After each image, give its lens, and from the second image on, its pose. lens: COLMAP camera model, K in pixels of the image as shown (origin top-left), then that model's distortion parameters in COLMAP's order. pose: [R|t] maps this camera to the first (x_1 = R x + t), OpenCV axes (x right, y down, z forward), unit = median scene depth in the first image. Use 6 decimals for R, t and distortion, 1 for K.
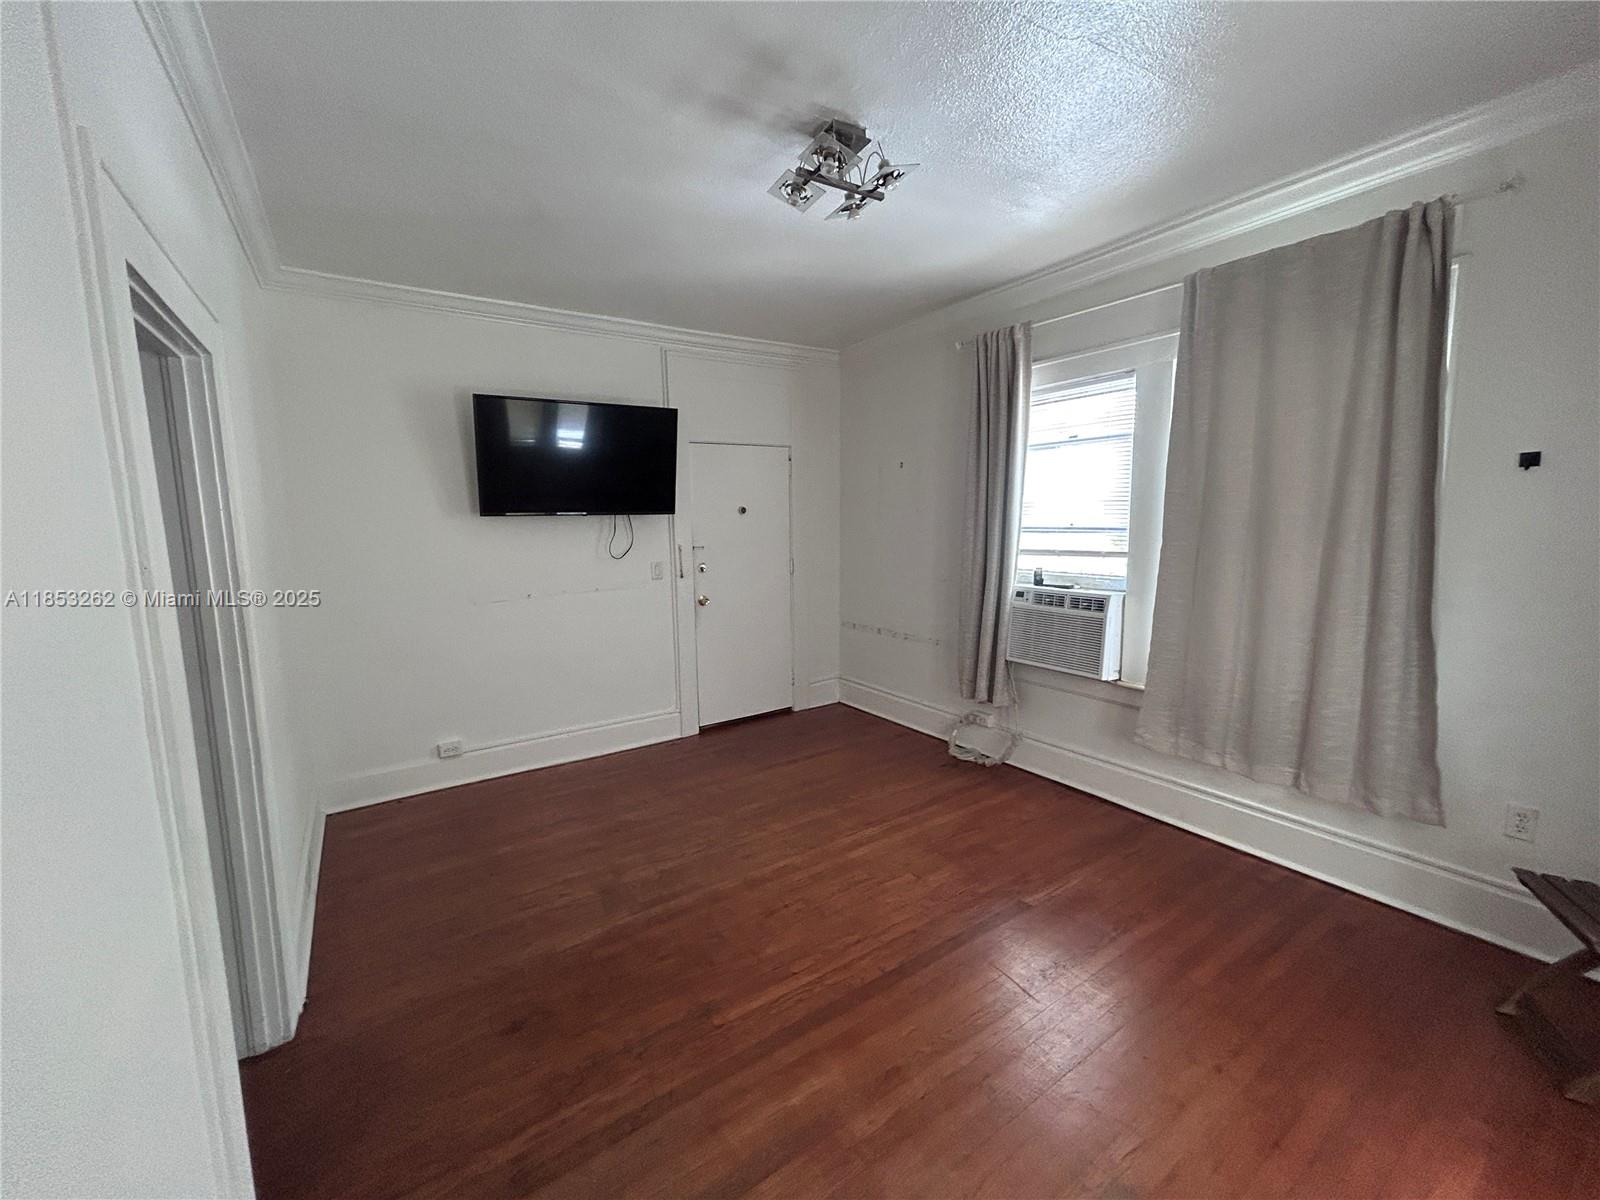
lens RADIAL K [[647.3, 0, 801.2], [0, 647.3, 601.3], [0, 0, 1]] dist [-0.000282, 0.000180]
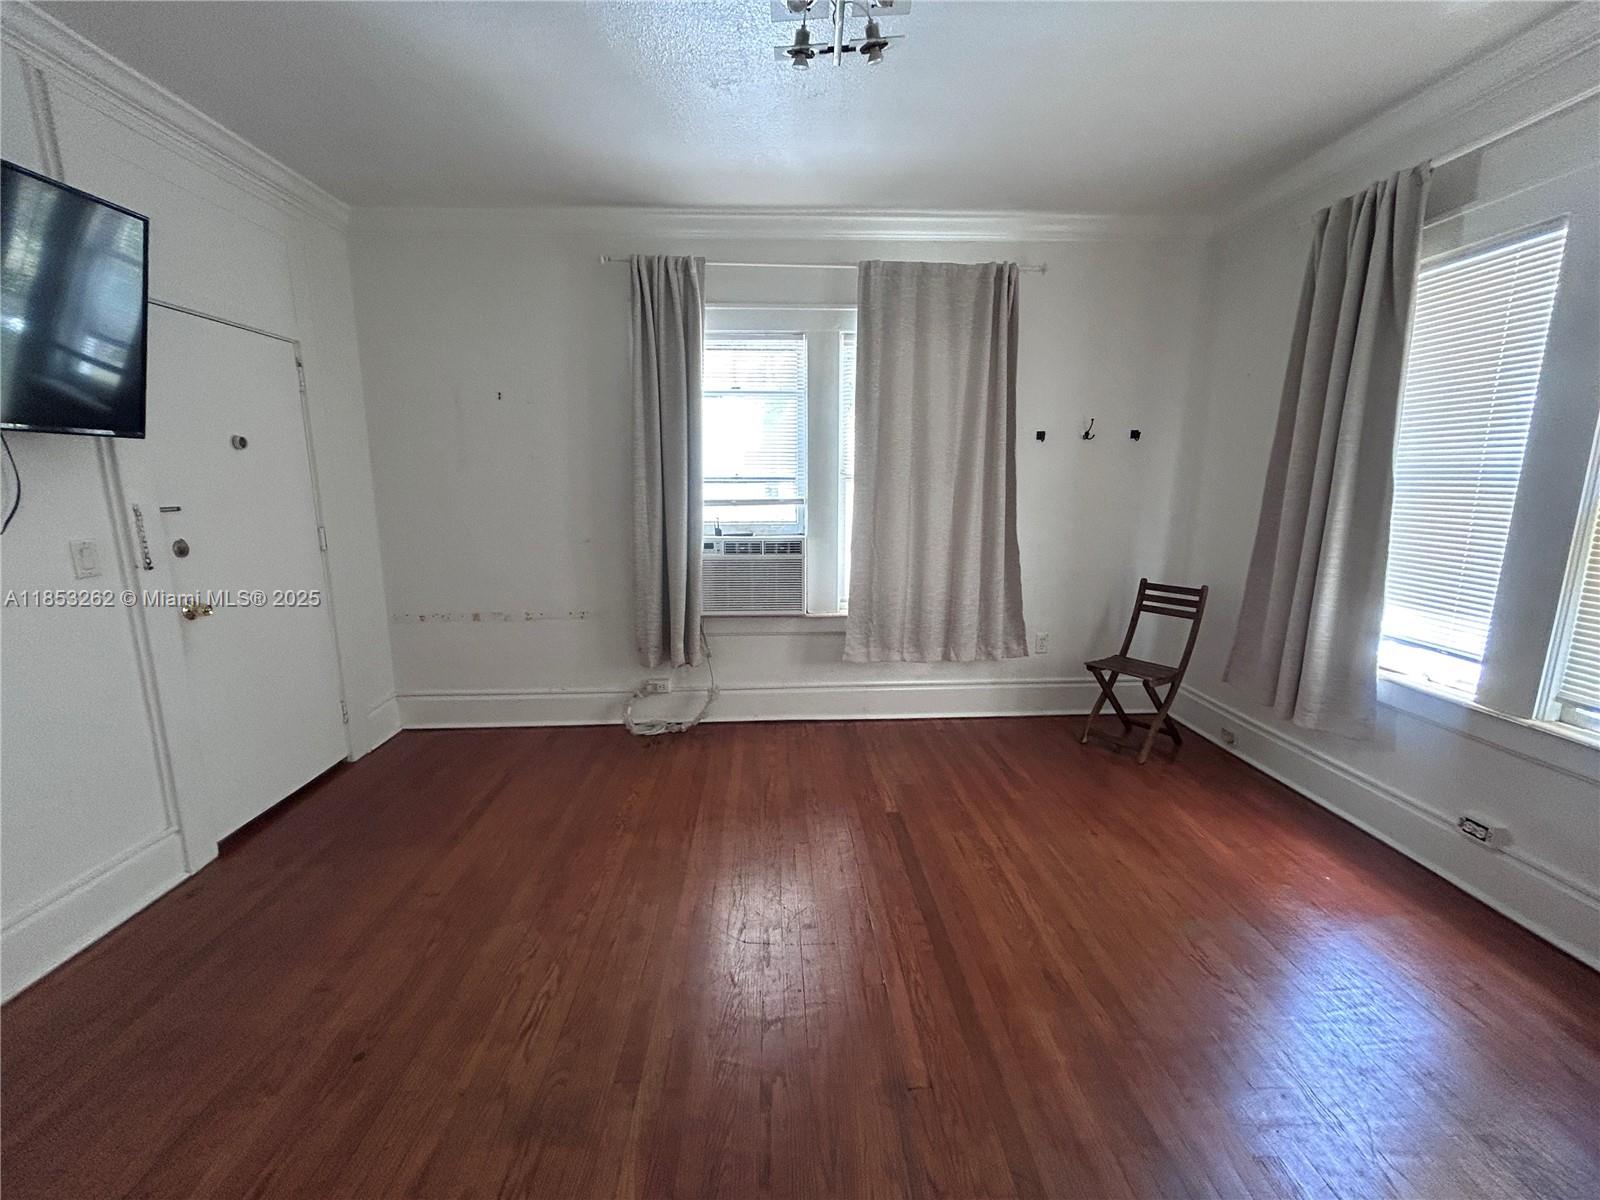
lens RADIAL K [[647.3, 0, 801.2], [0, 647.3, 601.3], [0, 0, 1]] dist [-0.000282, 0.000180]
pose [[0.515568, -0.140639, 0.845228, -0.453987], [0.104621, 0.989390, 0.100809, -0.013021], [-0.850437, 0.036455, 0.524812, 0.399006]]
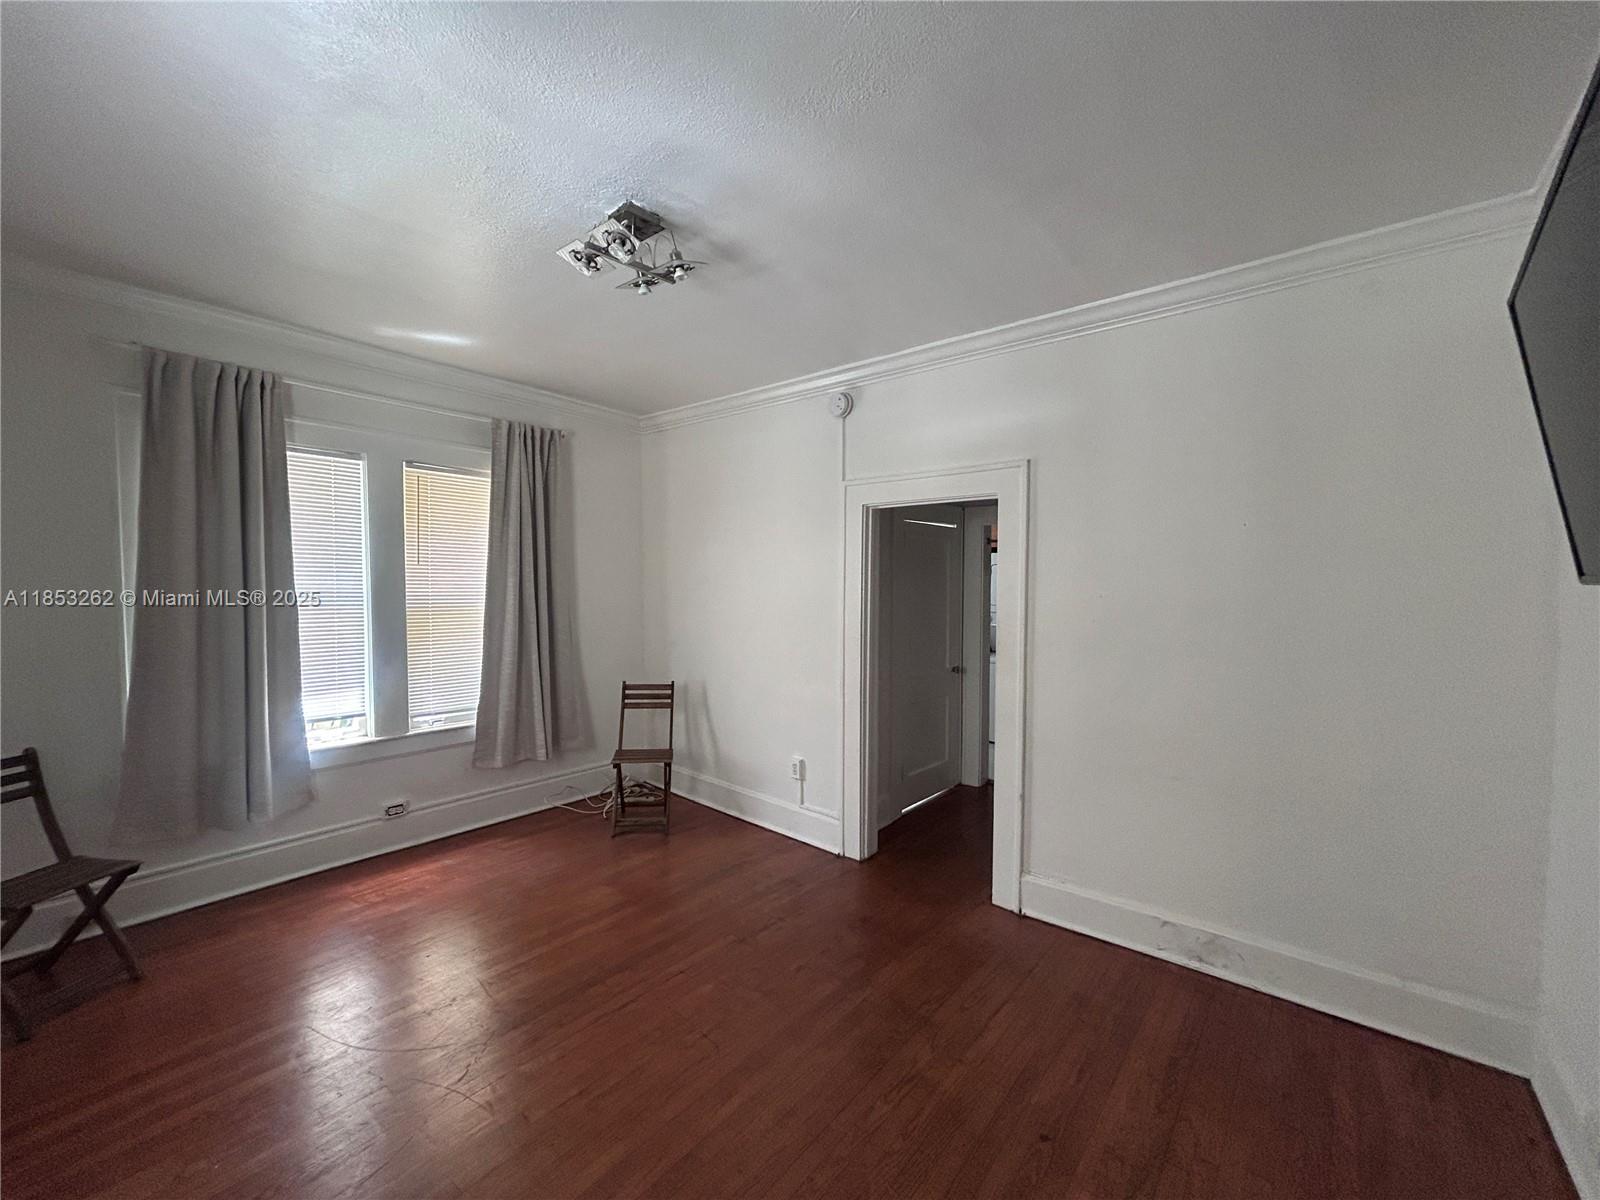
lens RADIAL K [[647.3, 0, 801.2], [0, 647.3, 601.3], [0, 0, 1]] dist [-0.000282, 0.000180]
pose [[-0.958655, 0.019821, -0.283879, 0.065577], [-0.028487, 0.985876, 0.165037, -0.183610], [0.283140, 0.166300, -0.944551, 1.307676]]
